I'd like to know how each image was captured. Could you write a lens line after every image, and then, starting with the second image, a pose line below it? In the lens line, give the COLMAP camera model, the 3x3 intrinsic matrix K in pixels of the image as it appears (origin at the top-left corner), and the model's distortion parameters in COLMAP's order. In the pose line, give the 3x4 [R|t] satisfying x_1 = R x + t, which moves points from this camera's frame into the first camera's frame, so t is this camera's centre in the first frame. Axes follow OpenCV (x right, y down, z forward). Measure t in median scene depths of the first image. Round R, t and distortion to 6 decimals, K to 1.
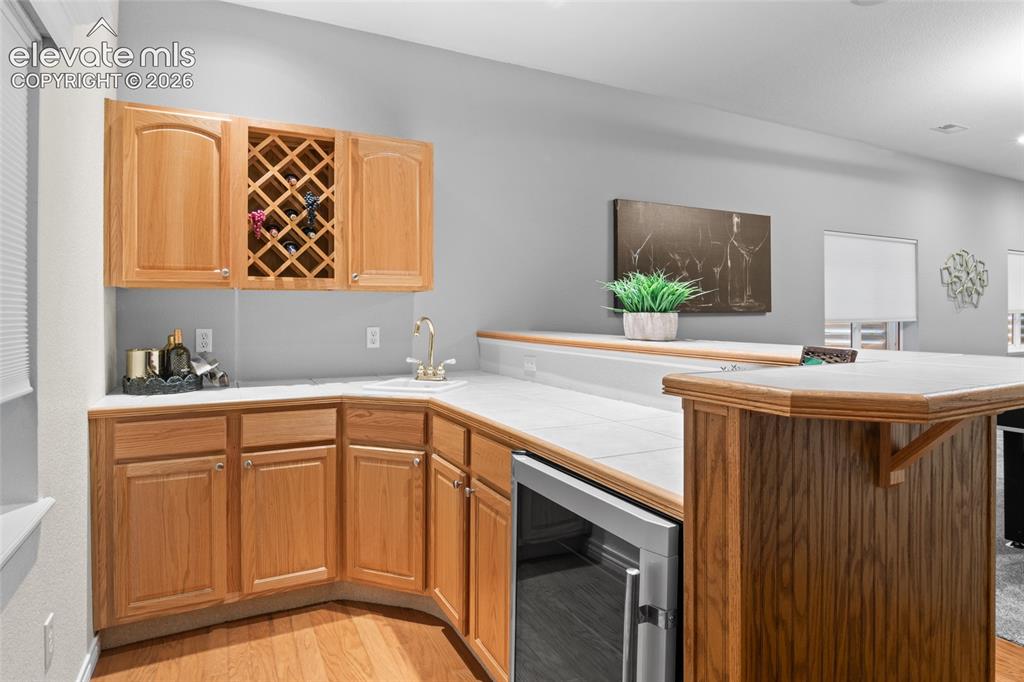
lens RADIAL K [[561.1, 0, 510.5], [0, 561.1, 332.2], [0, 0, 1]] dist [-0.028525, 0.002262]
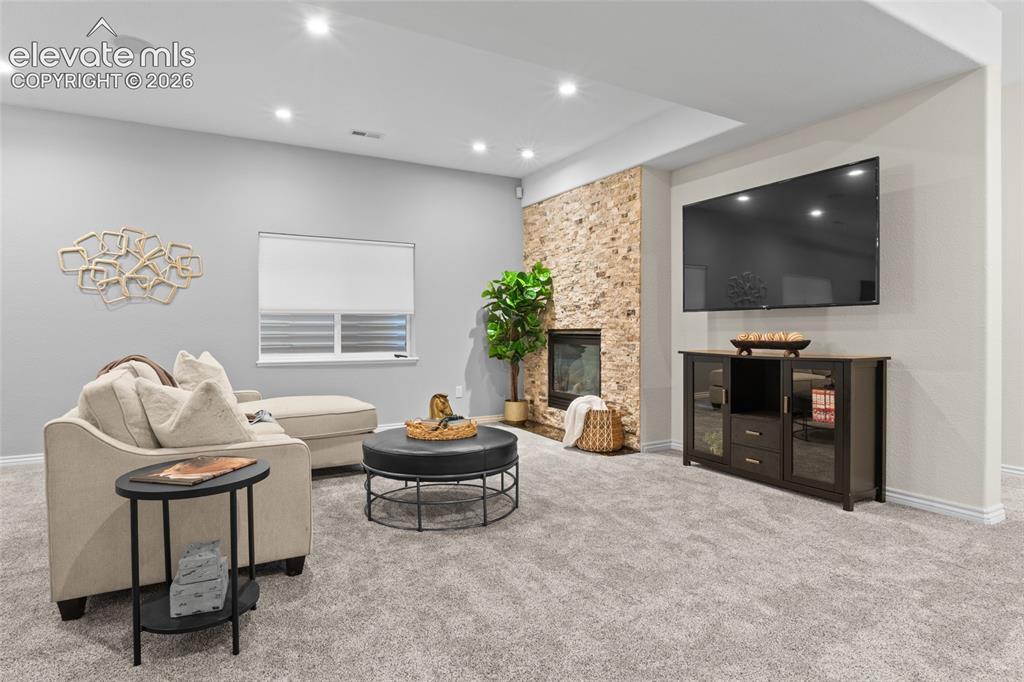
lens RADIAL K [[561.1, 0, 510.5], [0, 561.1, 332.2], [0, 0, 1]] dist [-0.028525, 0.002262]
pose [[0.998983, 0.015016, 0.042503, 1.636458], [-0.014550, 0.999831, -0.011258, -0.005078], [-0.042665, 0.010628, 0.999033, 0.252110]]
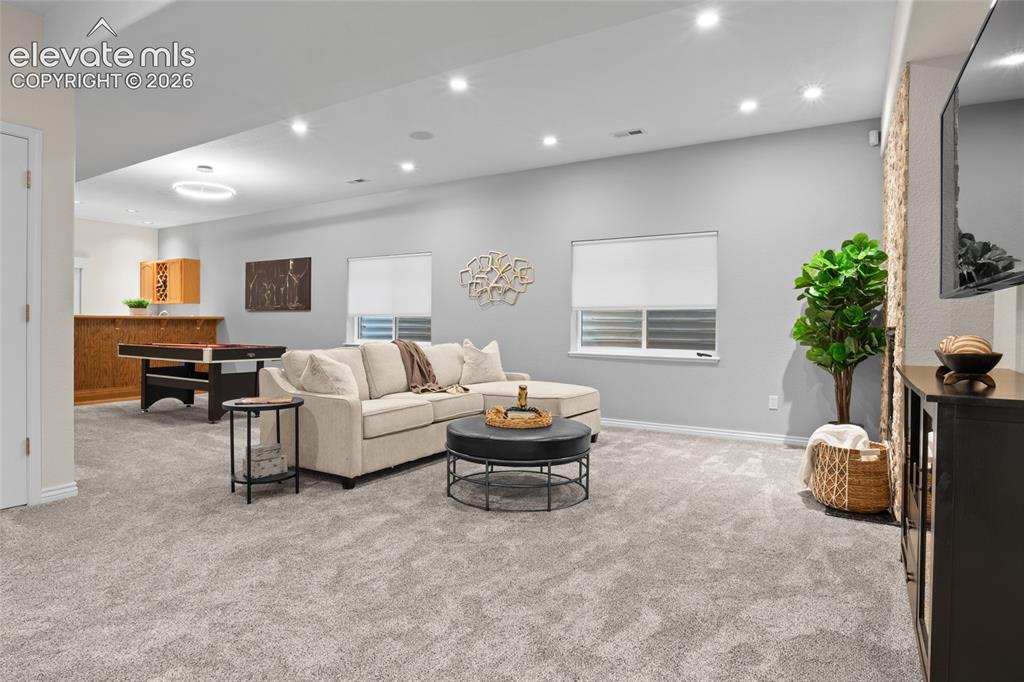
lens RADIAL K [[561.1, 0, 510.5], [0, 561.1, 332.2], [0, 0, 1]] dist [-0.028525, 0.002262]
pose [[0.525861, 0.032437, -0.849952, 2.195986], [-0.033494, 0.999287, 0.017414, -0.015607], [0.849911, 0.019311, 0.526572, 0.553977]]
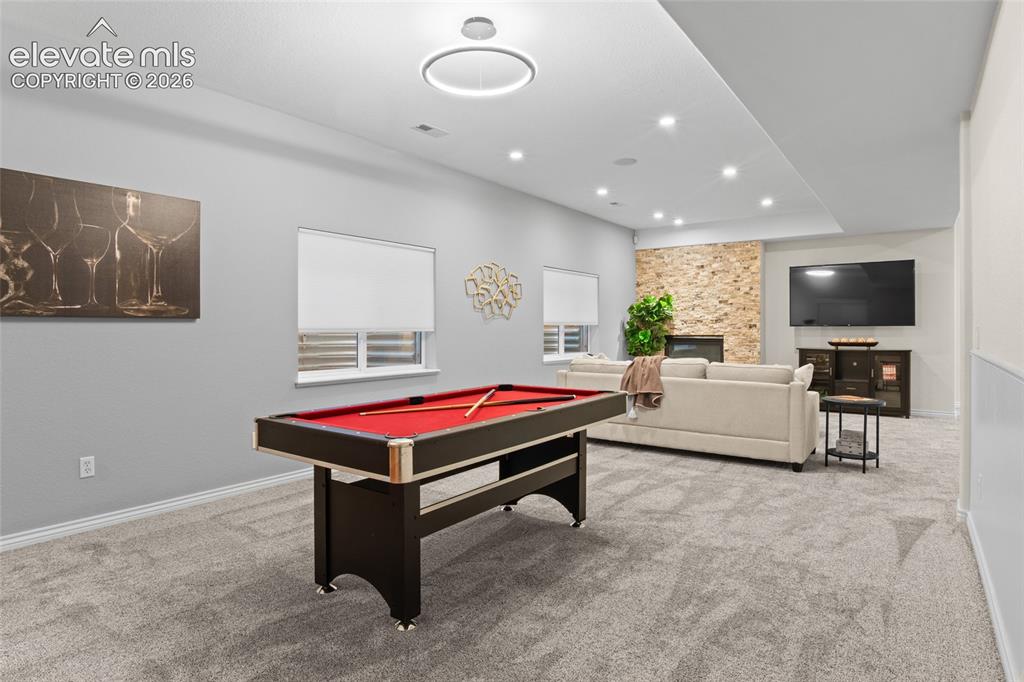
lens RADIAL K [[561.1, 0, 510.5], [0, 561.1, 332.2], [0, 0, 1]] dist [-0.028525, 0.002262]
pose [[0.893719, 0.012580, 0.448451, 0.470810], [-0.007298, 0.999882, -0.013504, -0.007422], [-0.448568, 0.008796, 0.893705, 0.059153]]
